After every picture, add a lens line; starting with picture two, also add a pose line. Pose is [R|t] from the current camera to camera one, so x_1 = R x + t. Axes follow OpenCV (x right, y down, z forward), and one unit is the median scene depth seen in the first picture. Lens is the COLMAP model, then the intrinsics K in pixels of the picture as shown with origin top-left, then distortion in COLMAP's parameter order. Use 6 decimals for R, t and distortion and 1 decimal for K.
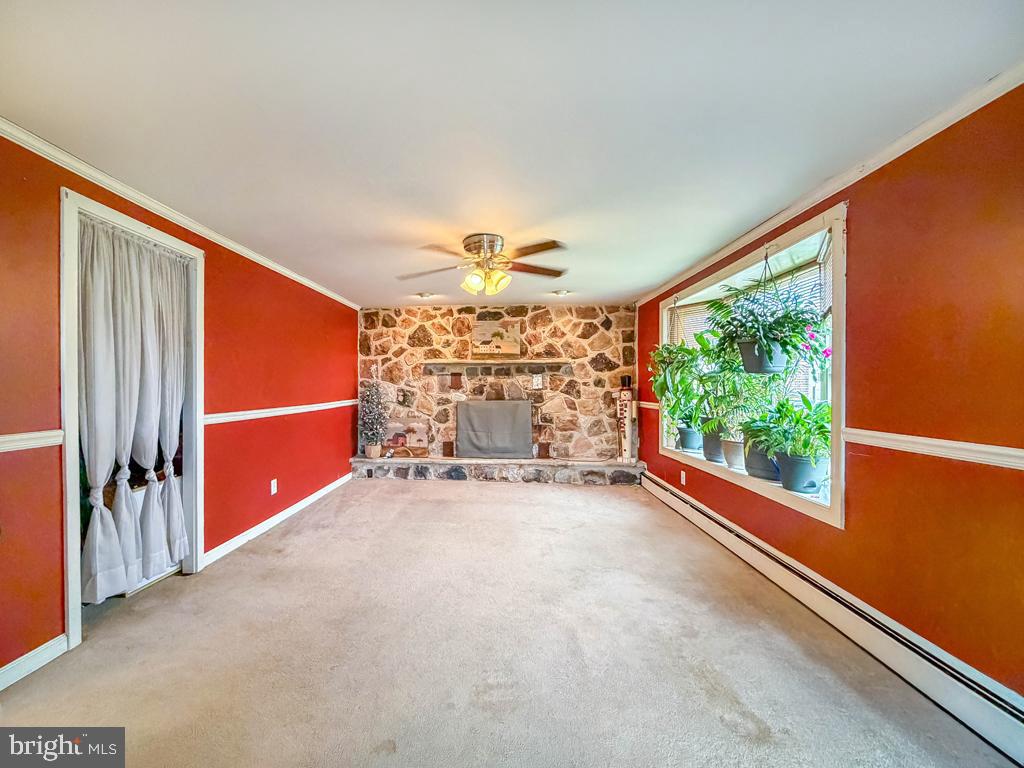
lens RADIAL K [[416.3, 0, 501.0], [0, 416.3, 388.7], [0, 0, 1]] dist [0.000442, -0.000320]
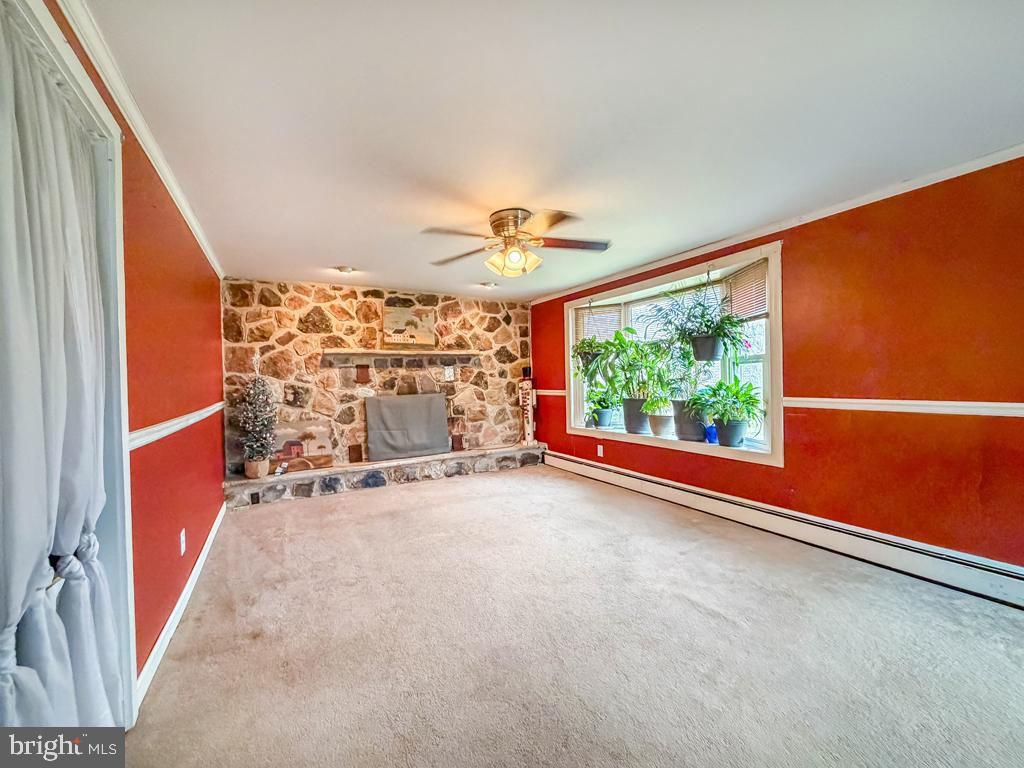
lens RADIAL K [[384.9, 0, 519.5], [0, 384.9, 383.9], [0, 0, 1]] dist [-0.000142, -0.000029]
pose [[0.841777, -0.028860, 0.539054, -0.280241], [0.028796, 0.999549, 0.008546, 0.004559], [-0.539057, 0.008329, 0.842228, 0.154859]]
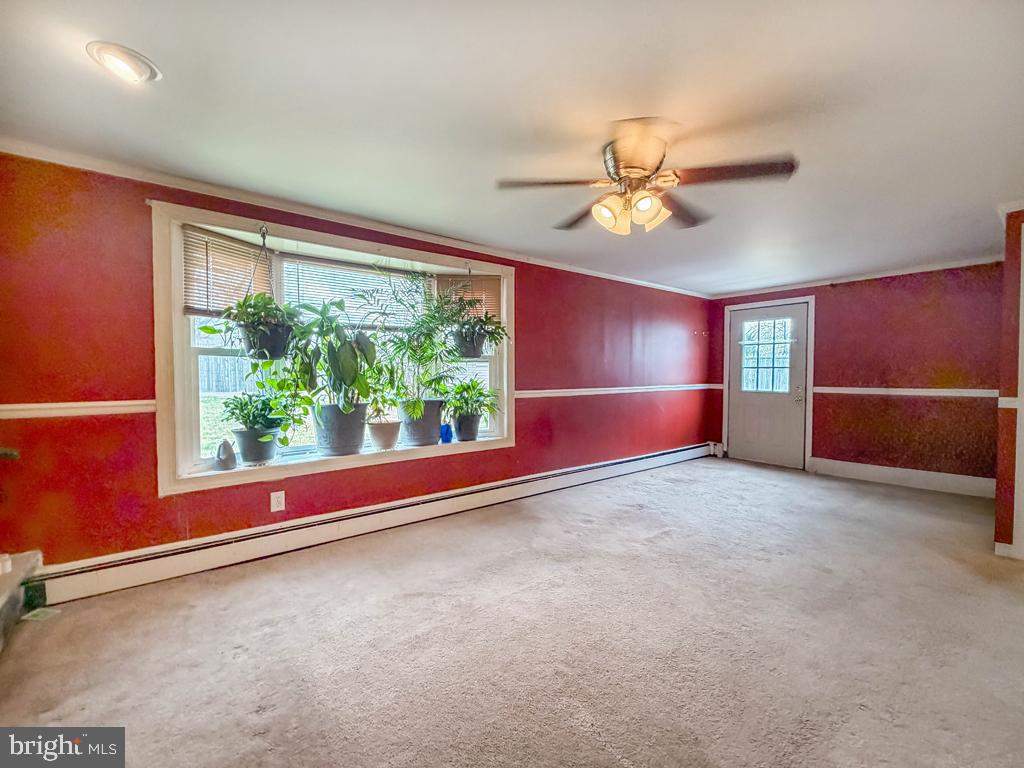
lens RADIAL K [[416.3, 0, 508.0], [0, 416.3, 381.3], [0, 0, 1]] dist [0.000442, -0.000320]
pose [[-0.610976, -0.024492, 0.791270, -0.259233], [-0.001933, 0.999565, 0.029446, -0.001203], [-0.791647, 0.016461, -0.610757, 0.894498]]
